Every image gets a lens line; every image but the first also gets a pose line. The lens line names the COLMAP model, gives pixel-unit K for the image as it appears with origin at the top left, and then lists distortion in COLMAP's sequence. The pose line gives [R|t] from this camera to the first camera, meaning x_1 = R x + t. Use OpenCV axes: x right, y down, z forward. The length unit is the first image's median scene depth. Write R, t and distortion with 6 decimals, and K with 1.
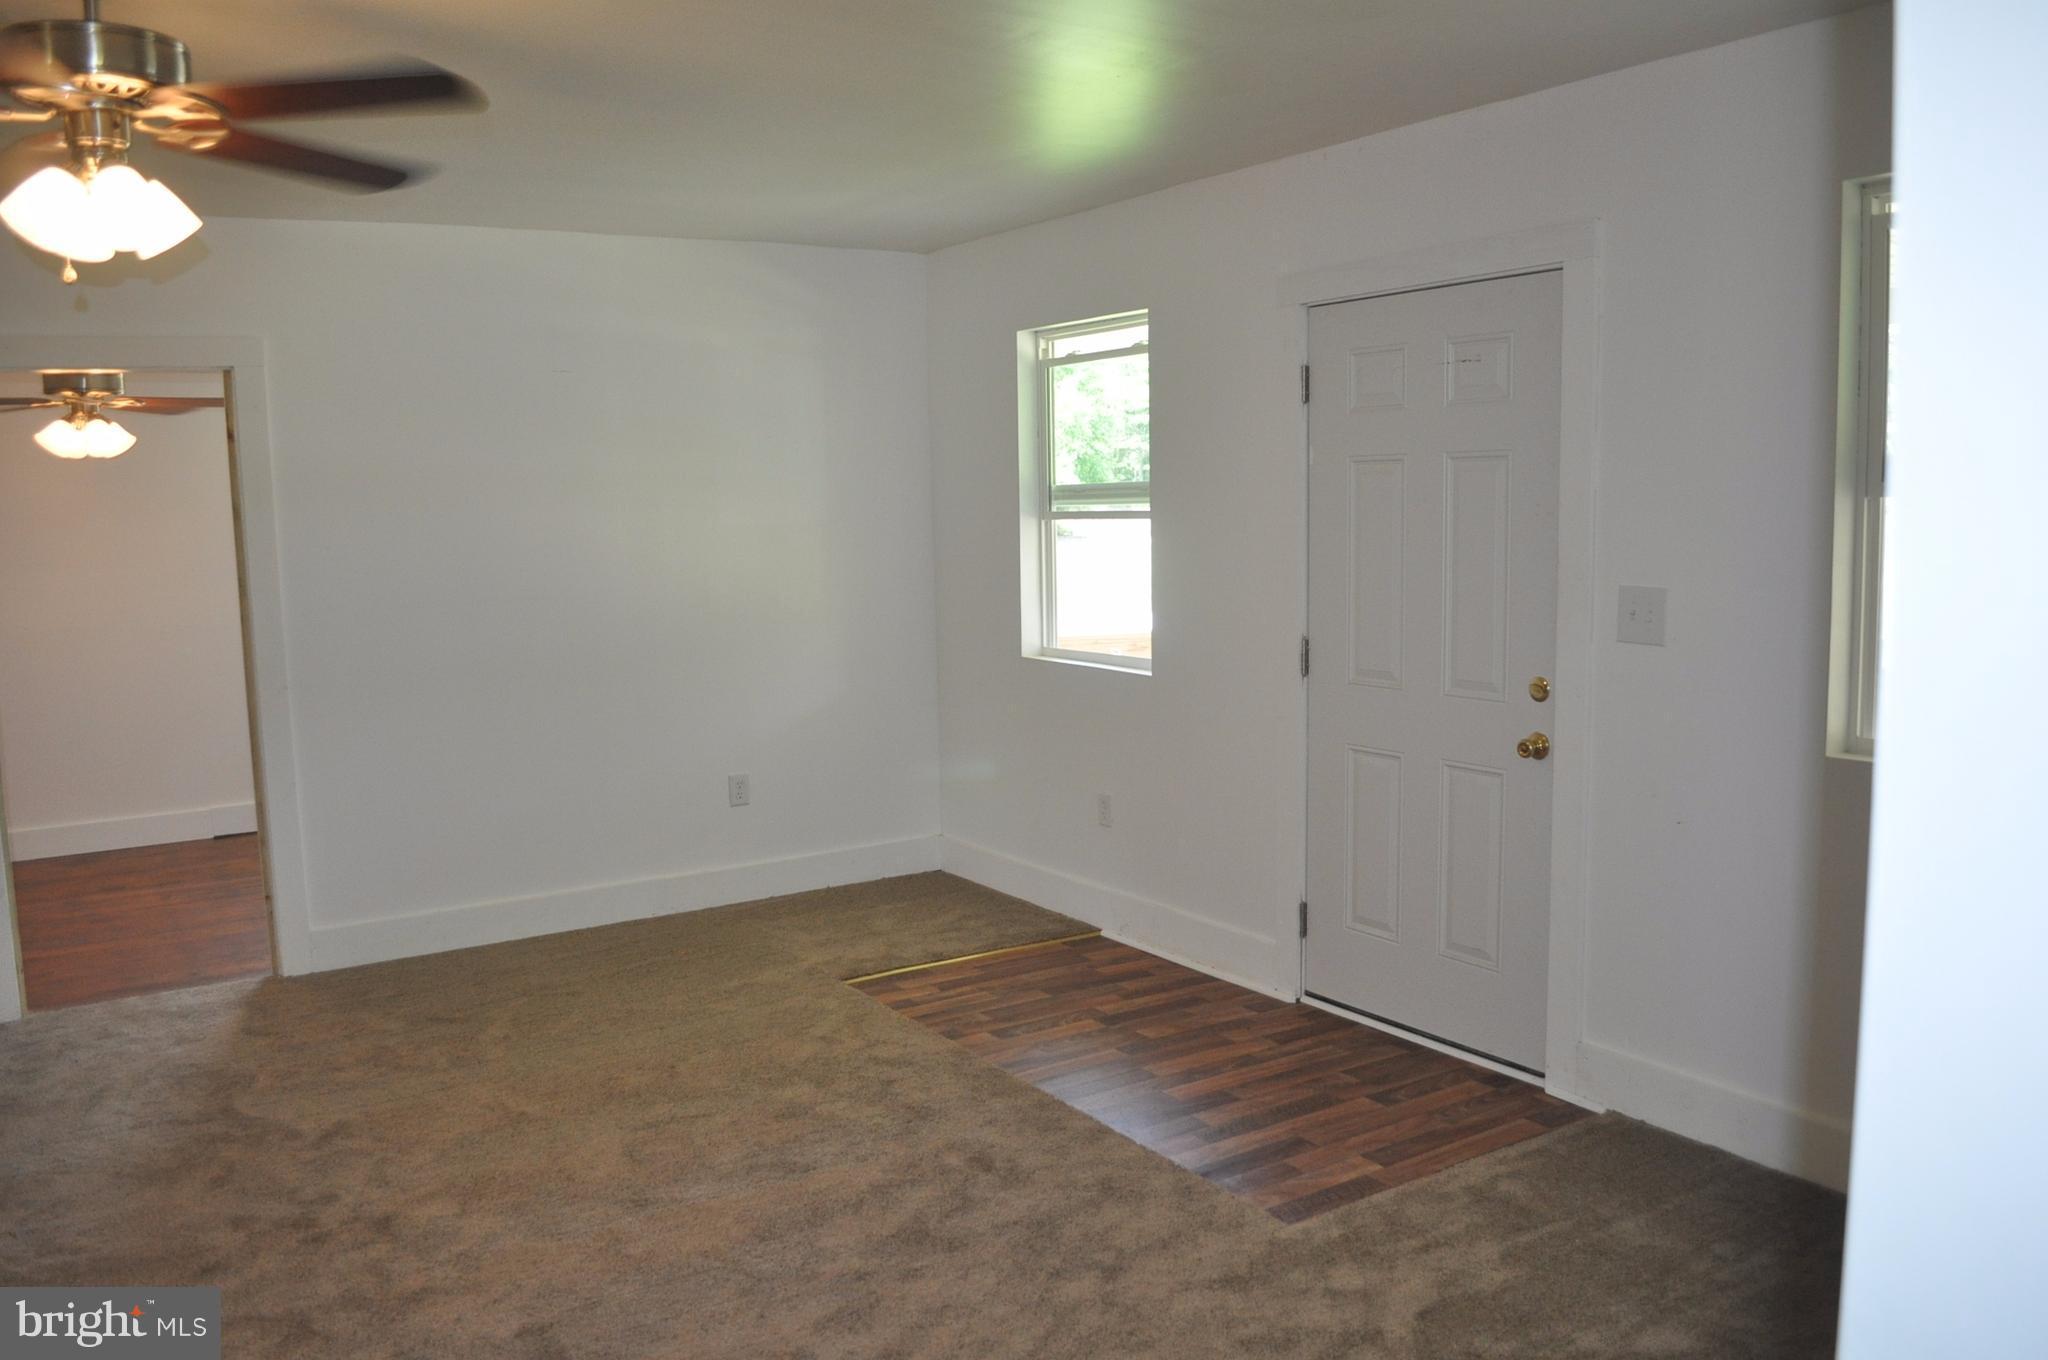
lens RADIAL K [[1608.1, 0, 1017.4], [0, 1608.1, 688.5], [0, 0, 1]] dist [-0.075345, 0.005113]
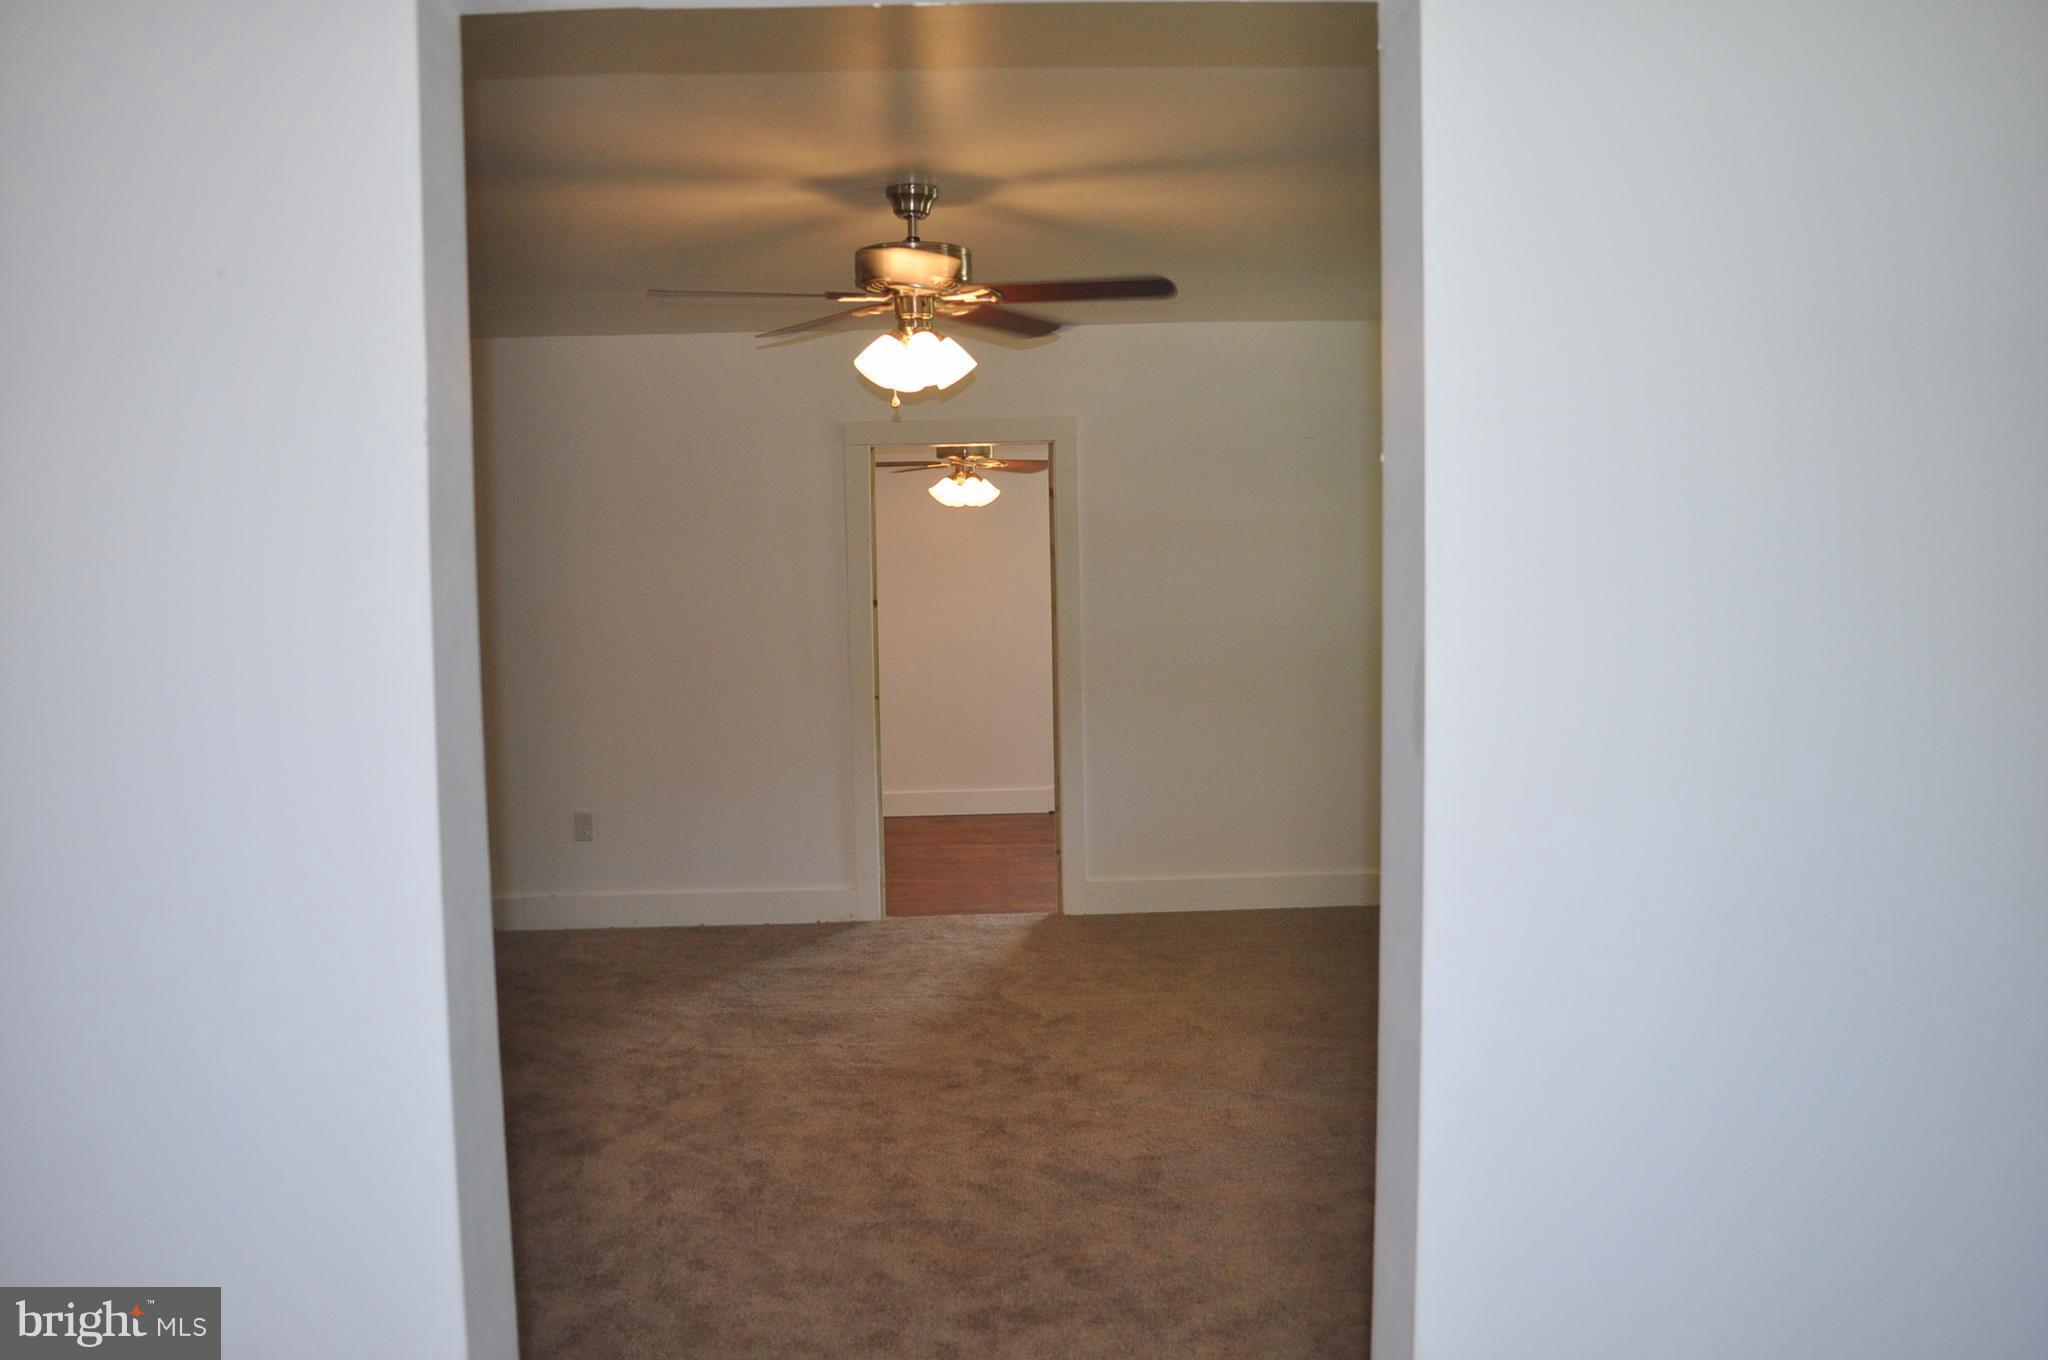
lens RADIAL K [[1608.1, 0, 1014.2], [0, 1608.1, 670.9], [0, 0, 1]] dist [-0.075345, 0.005113]
pose [[0.857891, 0.045840, -0.511784, 0.201103], [-0.062910, 0.997890, -0.016075, 0.012146], [0.509967, 0.045987, 0.858964, -0.186840]]
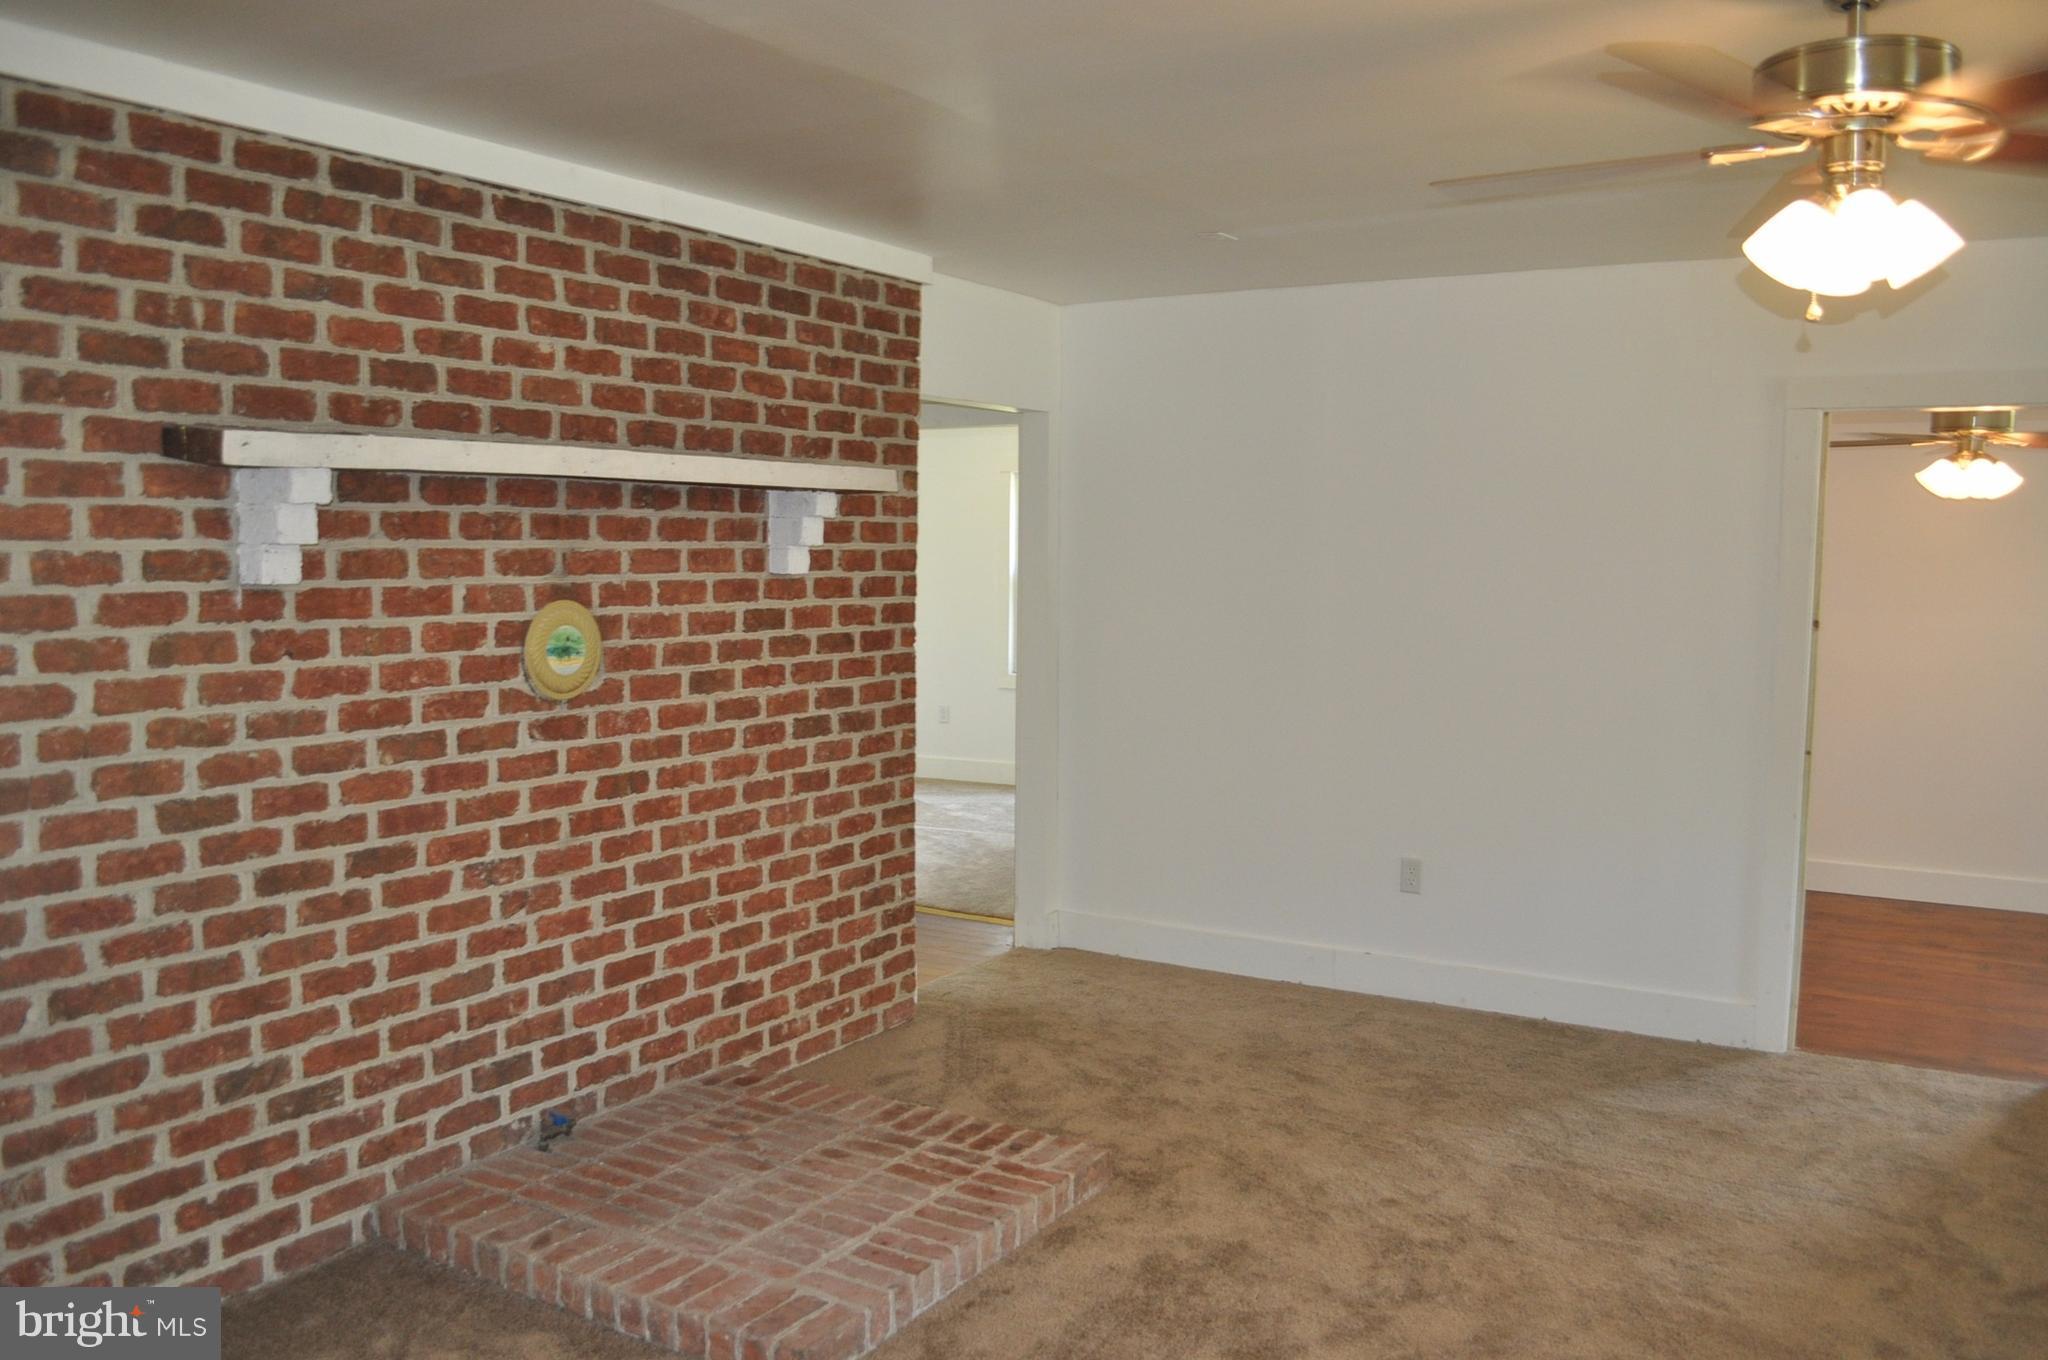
lens RADIAL K [[1608.1, 0, 1030.5], [0, 1608.1, 687.9], [0, 0, 1]] dist [-0.075345, 0.005113]
pose [[0.434890, 0.107751, -0.894014, 0.039605], [-0.128133, 0.990117, 0.057004, -0.020467], [0.891321, 0.089762, 0.444399, 0.107034]]
